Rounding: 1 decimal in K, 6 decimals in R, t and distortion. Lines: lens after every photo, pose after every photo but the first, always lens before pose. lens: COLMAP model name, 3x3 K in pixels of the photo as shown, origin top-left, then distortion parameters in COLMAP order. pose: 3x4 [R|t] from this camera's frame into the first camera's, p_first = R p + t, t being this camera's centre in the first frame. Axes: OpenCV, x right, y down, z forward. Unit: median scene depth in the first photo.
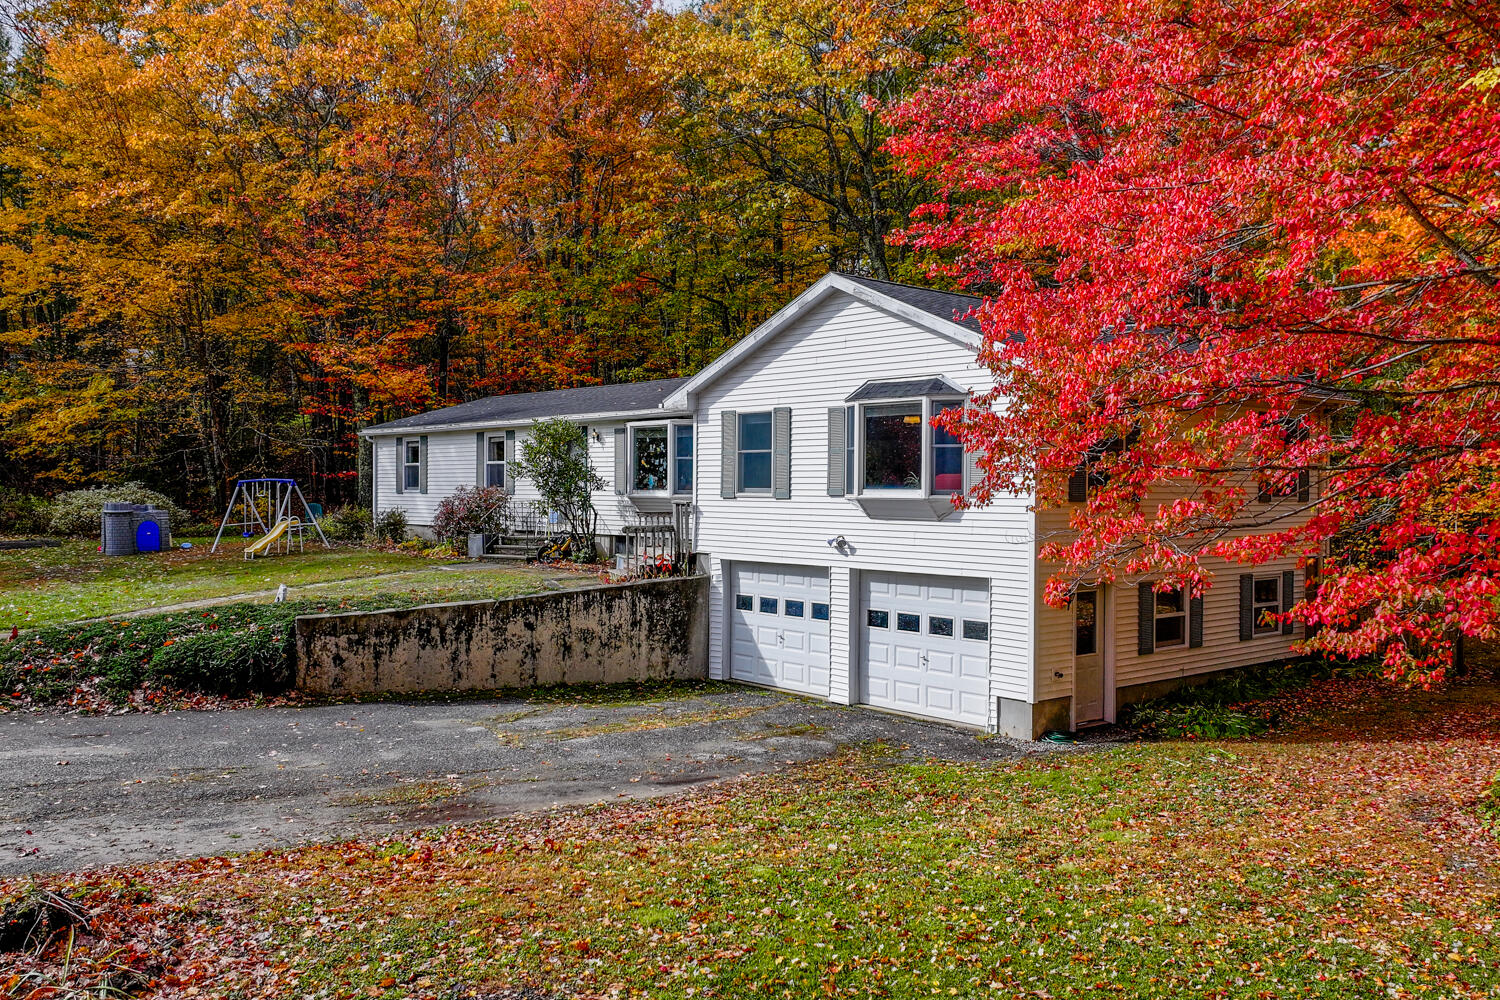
lens RADIAL K [[1248.9, 0, 750.0], [0, 1248.9, 500.0], [0, 0, 1]] dist [-0.000127, 0.000122]
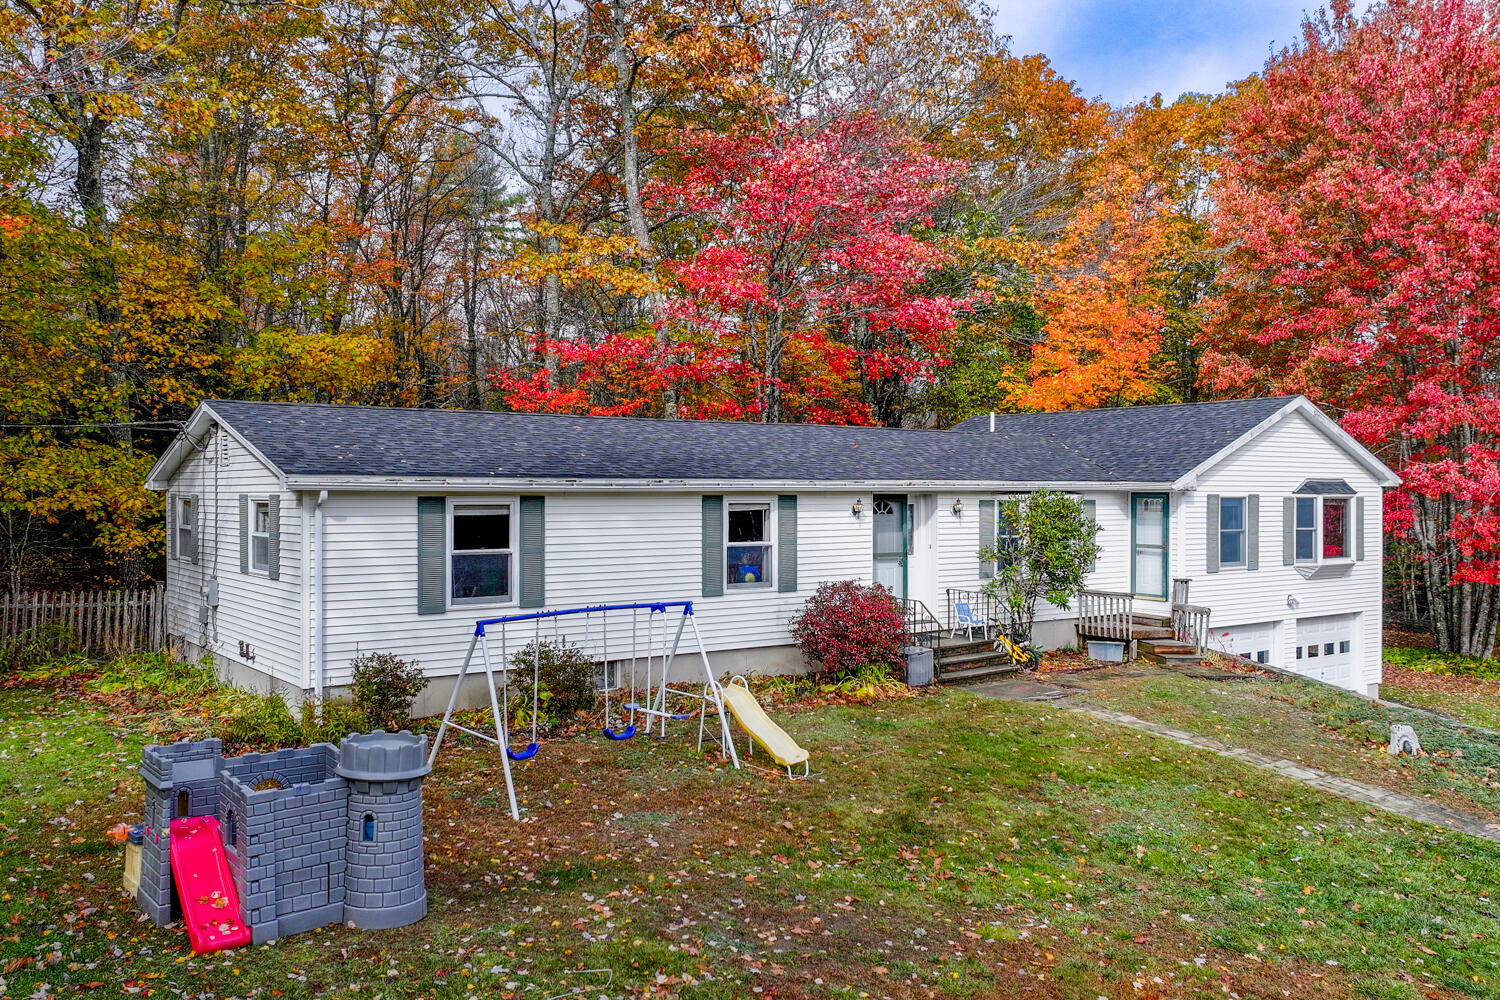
lens RADIAL K [[1248.9, 0, 750.0], [0, 1248.9, 500.0], [0, 0, 1]] dist [-0.000127, 0.000122]
pose [[0.084941, -0.008954, 0.996346, -1.226214], [0.012744, 0.999888, 0.007900, -0.084668], [-0.996304, 0.012027, 0.085046, 1.388763]]
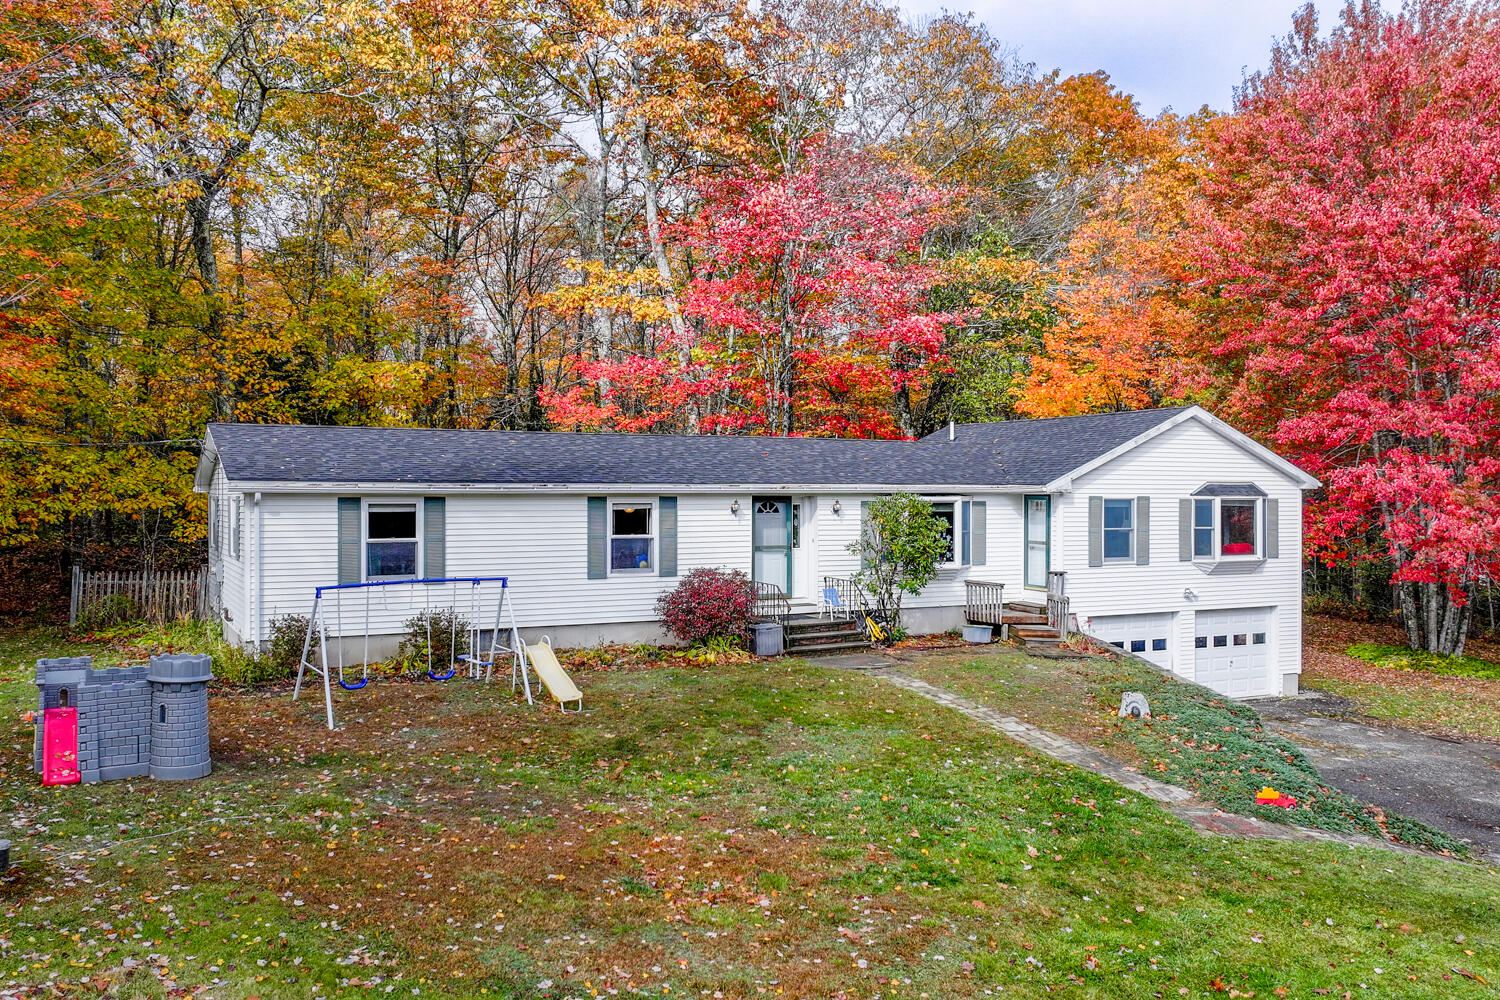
lens RADIAL K [[1248.9, 0, 750.0], [0, 1248.9, 500.0], [0, 0, 1]] dist [-0.000127, 0.000122]
pose [[0.239919, -0.006048, 0.970774, -1.374913], [0.013180, 0.999909, 0.002972, -0.079825], [-0.970703, 0.012081, 0.239977, 1.091965]]
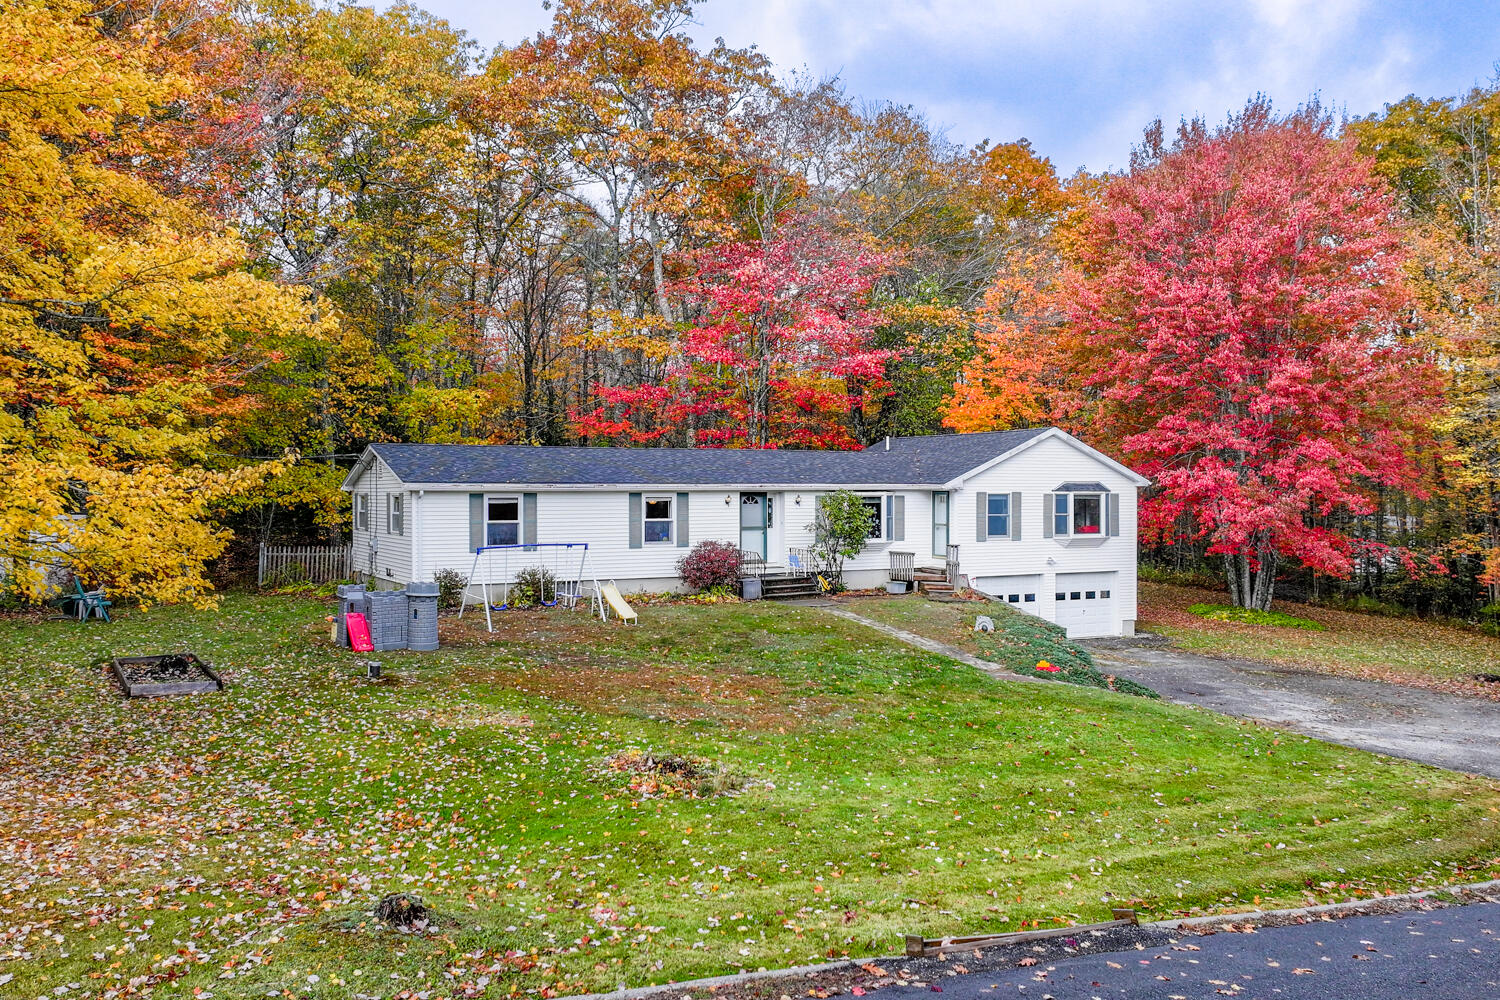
lens RADIAL K [[1248.9, 0, 750.0], [0, 1248.9, 500.0], [0, 0, 1]] dist [-0.000127, 0.000122]
pose [[0.222615, -0.008594, 0.974869, -1.901854], [0.015188, 0.999870, 0.005346, -0.078121], [-0.974788, 0.013616, 0.222717, 0.976688]]
